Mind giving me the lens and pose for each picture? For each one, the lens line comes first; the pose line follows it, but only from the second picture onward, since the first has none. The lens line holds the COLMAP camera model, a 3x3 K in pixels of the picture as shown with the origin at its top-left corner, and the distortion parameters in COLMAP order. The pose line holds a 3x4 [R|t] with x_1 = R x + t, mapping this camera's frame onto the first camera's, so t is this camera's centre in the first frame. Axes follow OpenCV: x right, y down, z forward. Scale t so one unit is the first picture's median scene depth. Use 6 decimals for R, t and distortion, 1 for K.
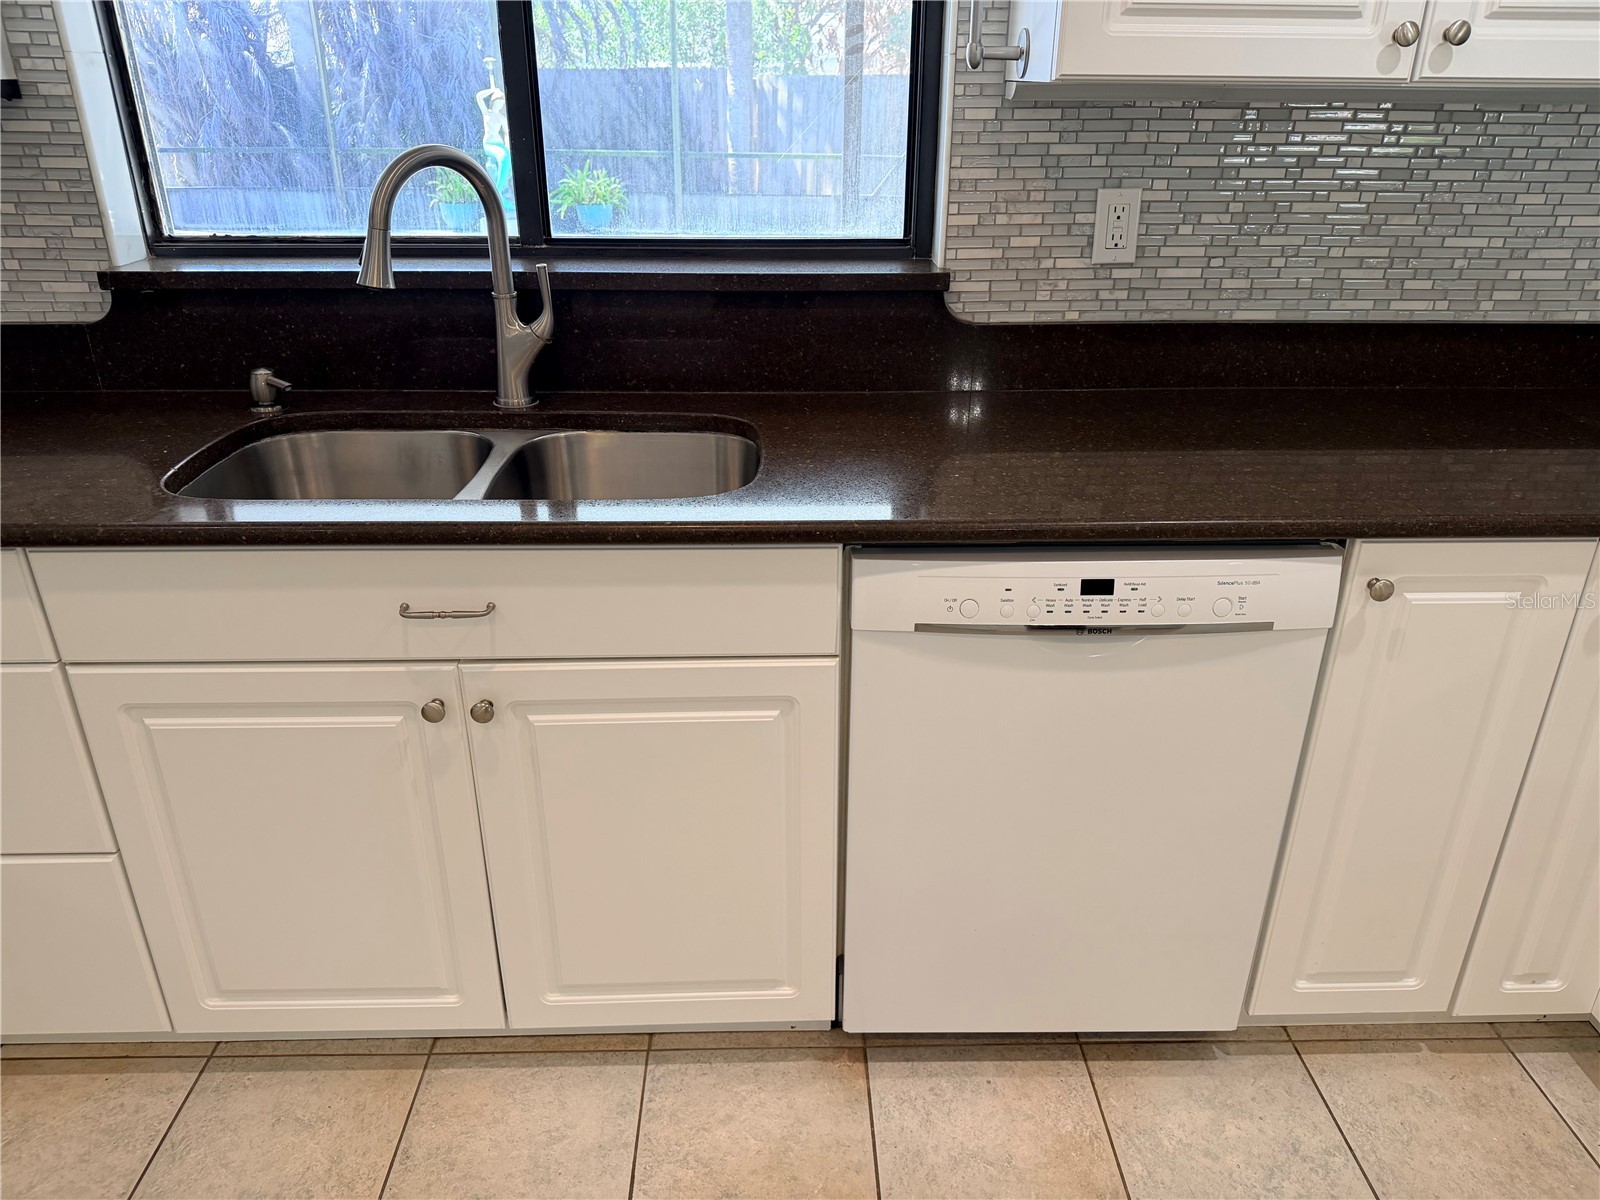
lens RADIAL K [[1134.7, 0, 801.6], [0, 1134.7, 594.3], [0, 0, 1]] dist [0.045623, -0.046120]
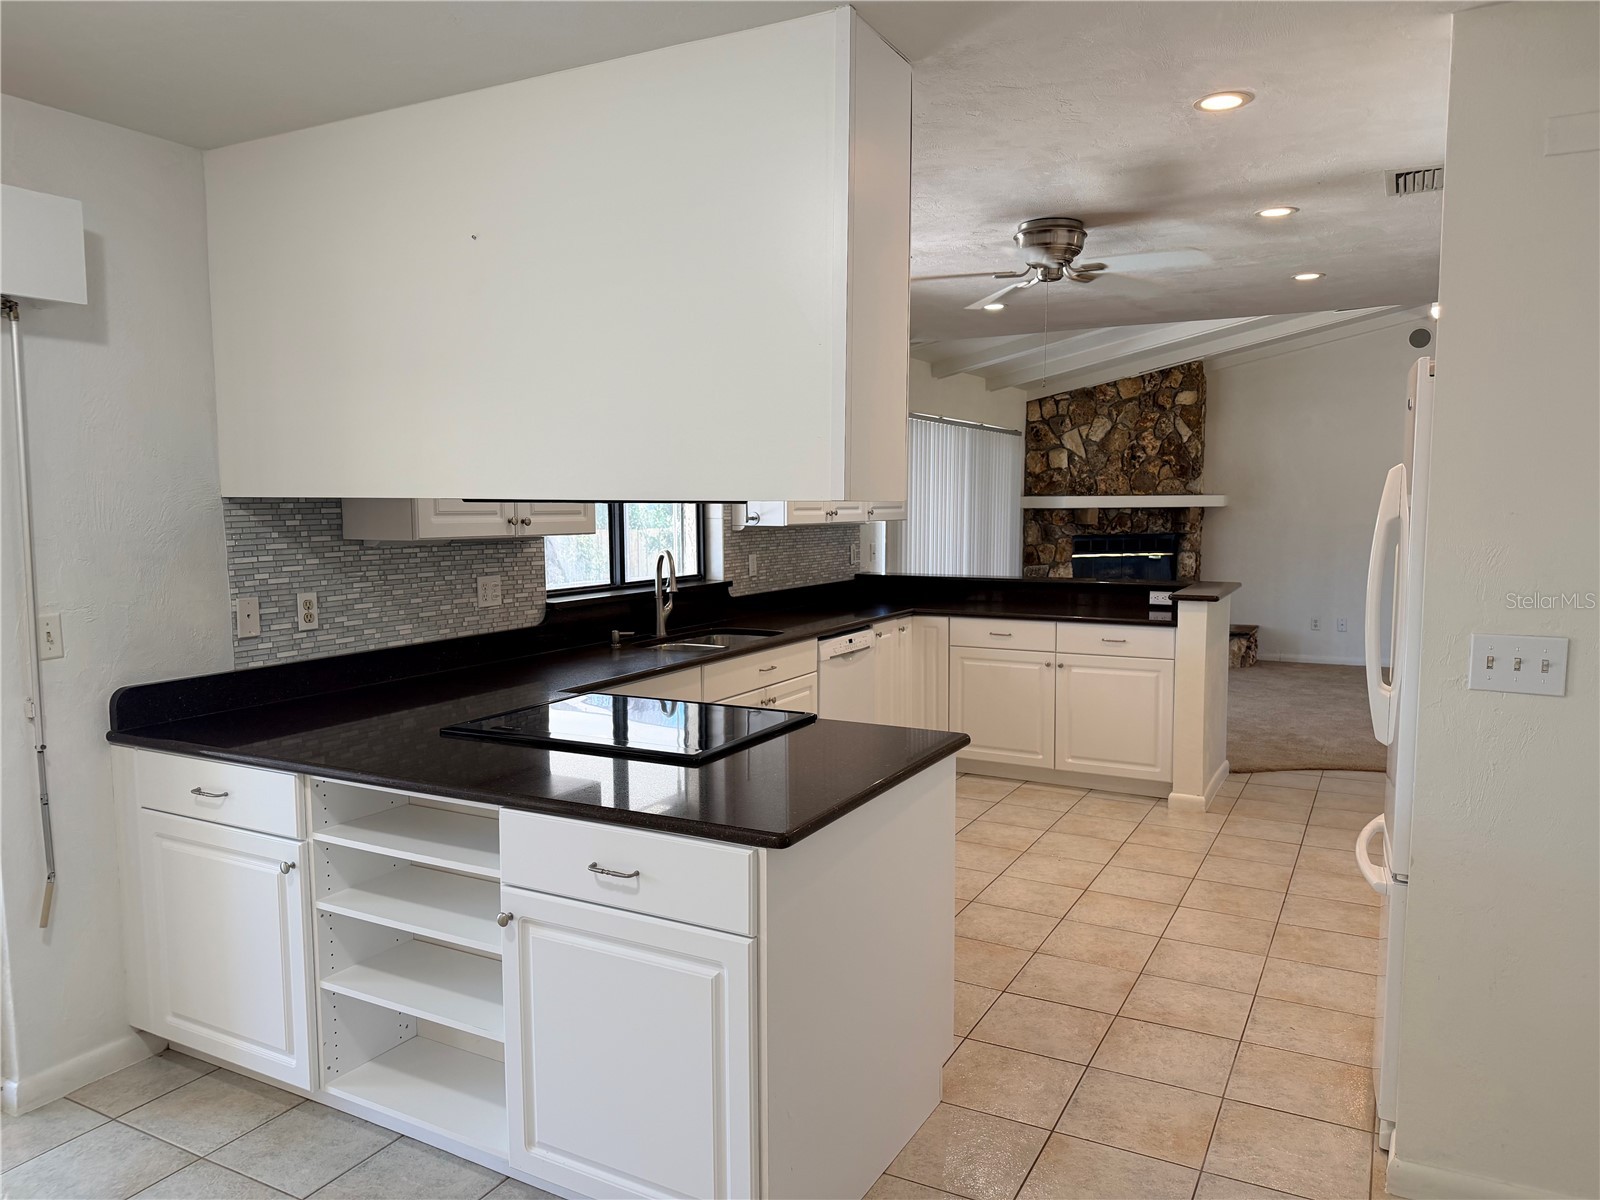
lens RADIAL K [[1134.7, 0, 799.1], [0, 1134.7, 603.5], [0, 0, 1]] dist [0.045623, -0.046120]
pose [[0.498107, -0.083668, 0.863070, -2.498931], [0.360061, 0.925425, -0.118090, 0.212057], [-0.788826, 0.369579, 0.491086, -0.660909]]
